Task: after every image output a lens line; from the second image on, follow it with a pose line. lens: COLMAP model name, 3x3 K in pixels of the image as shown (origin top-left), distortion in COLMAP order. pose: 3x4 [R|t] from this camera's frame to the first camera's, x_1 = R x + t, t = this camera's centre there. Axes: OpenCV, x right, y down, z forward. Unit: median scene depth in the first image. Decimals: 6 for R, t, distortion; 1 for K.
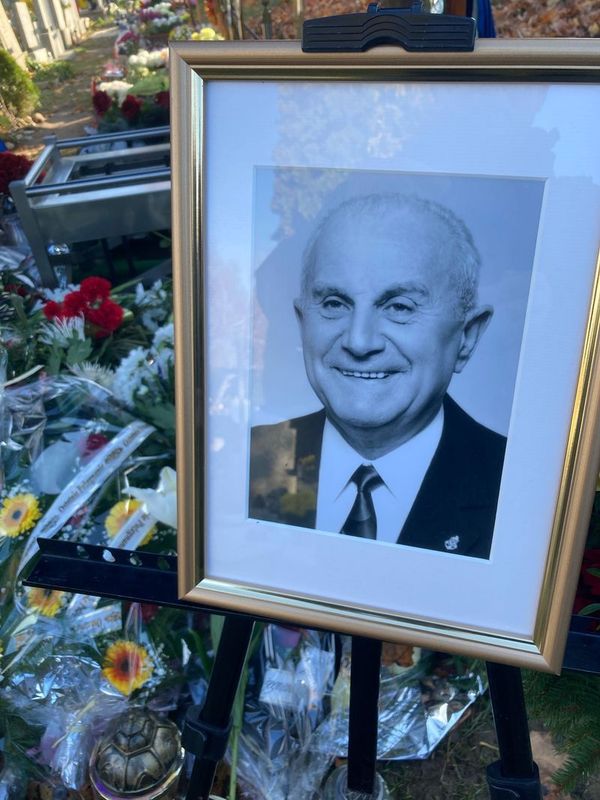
lens RADIAL K [[672.1, 0, 297.9], [0, 672.1, 401.3], [0, 0, 1]] dist [-0.003436, -0.013527]
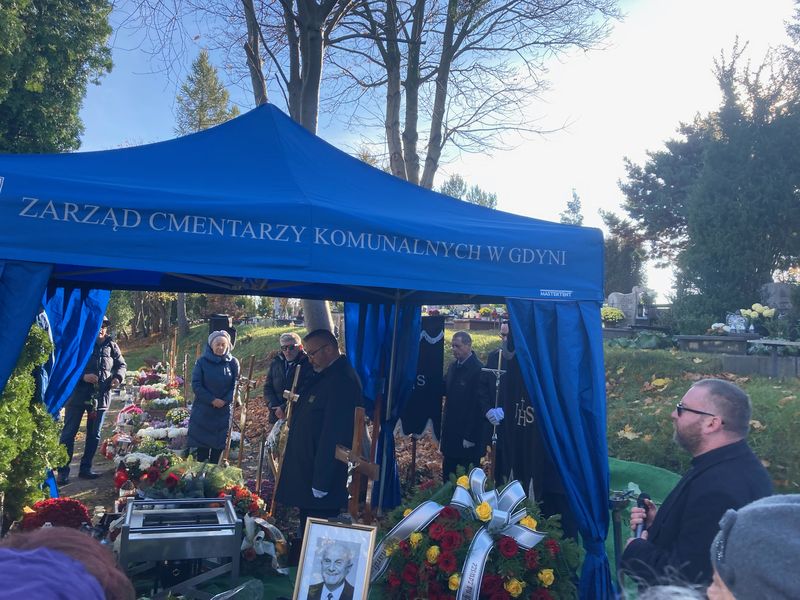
lens RADIAL K [[672.1, 0, 403.5], [0, 672.1, 299.0], [0, 0, 1]] dist [-0.003436, -0.013527]
pose [[0.963520, 0.179781, 0.198261, -0.248889], [-0.019244, 0.785408, -0.618679, 0.471150], [-0.266943, 0.592295, 0.760216, -1.407914]]
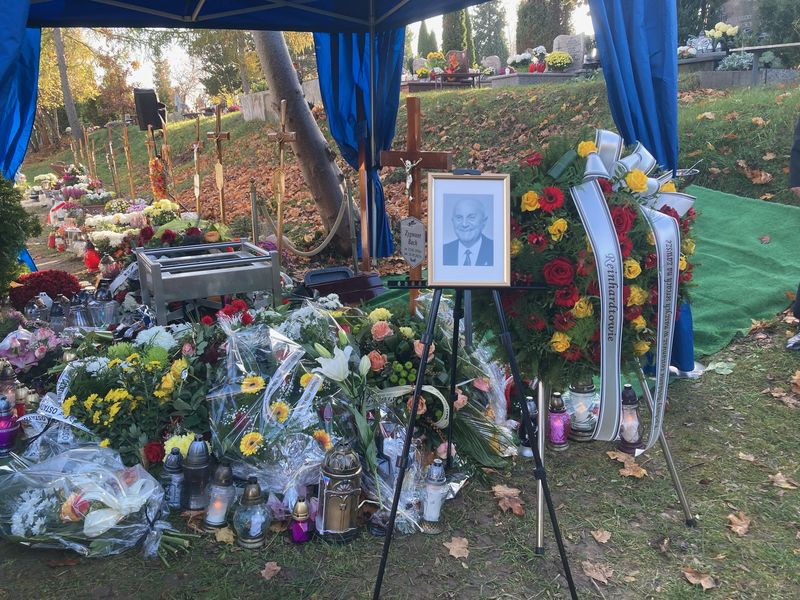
lens RADIAL K [[681.8, 0, 400.0], [0, 681.8, 300.0], [0, 0, 1]] dist [0.001989, -0.014294]
pose [[0.939282, -0.005377, 0.343104, -0.618726], [0.135374, 0.924585, -0.356112, 0.639104], [-0.315314, 0.380937, 0.869174, -0.905537]]
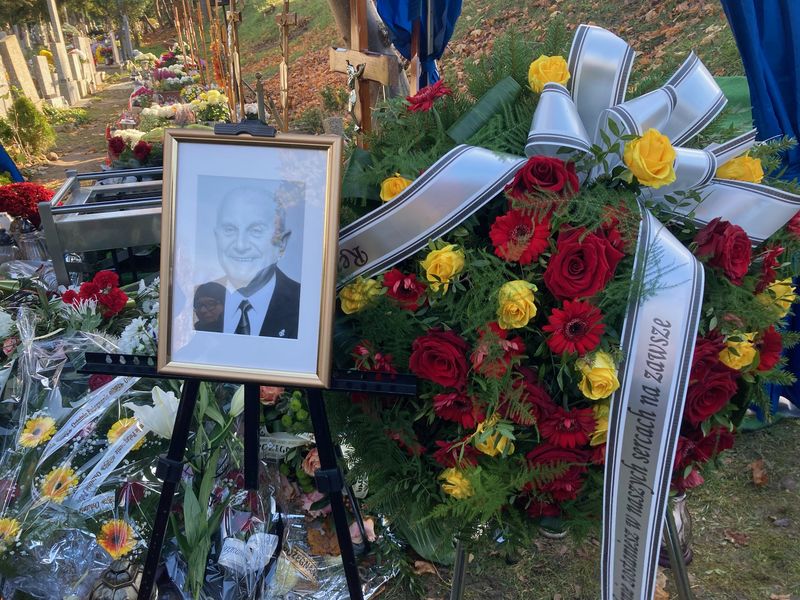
lens RADIAL K [[672.1, 0, 403.5], [0, 672.1, 299.0], [0, 0, 1]] dist [-0.003436, -0.013527]
pose [[0.989176, 0.011137, 0.146311, 0.089968], [0.019383, 0.978461, -0.205518, 0.171343], [-0.145448, 0.206129, 0.967655, -0.389510]]
